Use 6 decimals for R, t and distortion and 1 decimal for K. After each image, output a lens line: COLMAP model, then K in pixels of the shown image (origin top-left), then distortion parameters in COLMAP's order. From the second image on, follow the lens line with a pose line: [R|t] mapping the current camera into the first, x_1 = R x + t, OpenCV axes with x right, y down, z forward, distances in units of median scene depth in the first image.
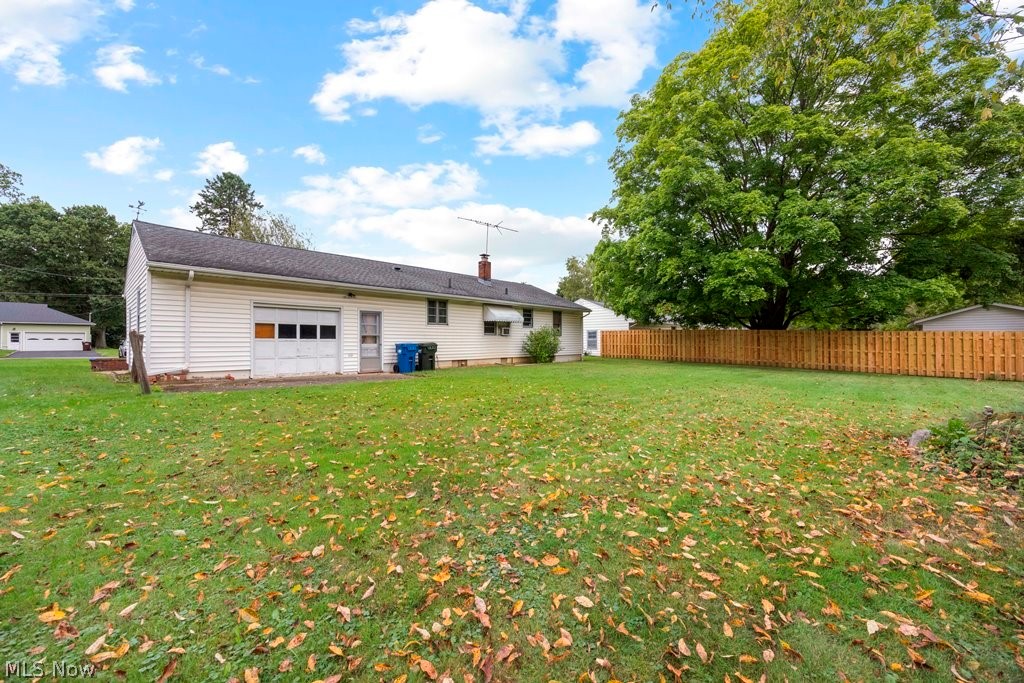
lens RADIAL K [[388.8, 0, 508.7], [0, 388.8, 340.4], [0, 0, 1]] dist [-0.006139, -0.000765]
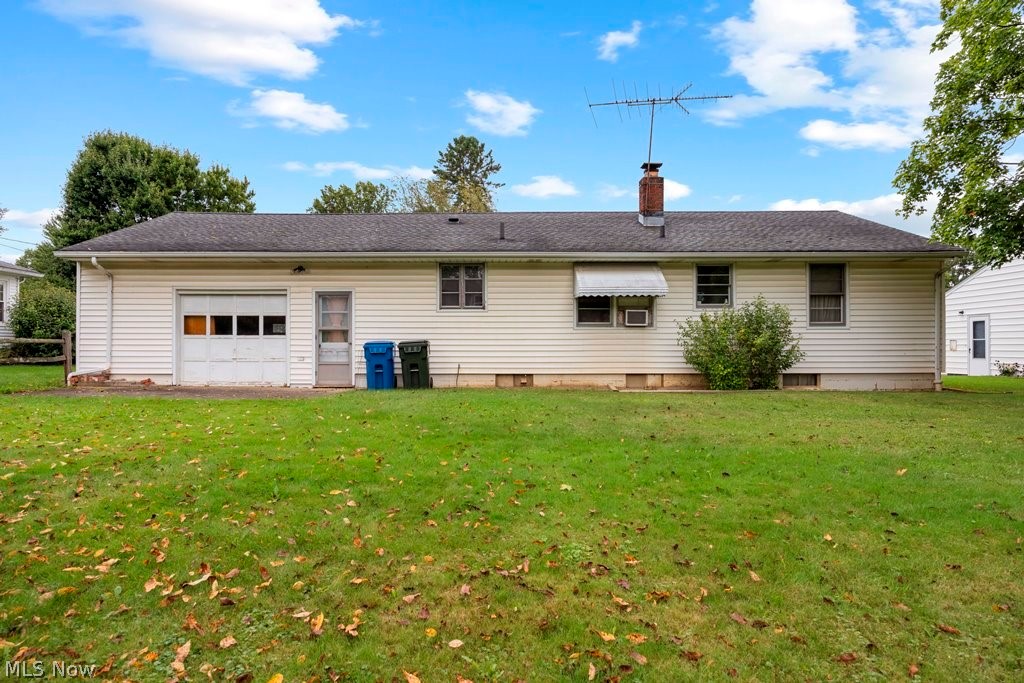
lens RADIAL K [[563.4, 0, 514.4], [0, 563.4, 343.4], [0, 0, 1]] dist [-0.005362, 0.000244]
pose [[0.677617, 0.002445, -0.735411, 0.504658], [0.000962, 0.999991, 0.004210, 0.006422], [0.735414, -0.003560, 0.677609, 0.557944]]
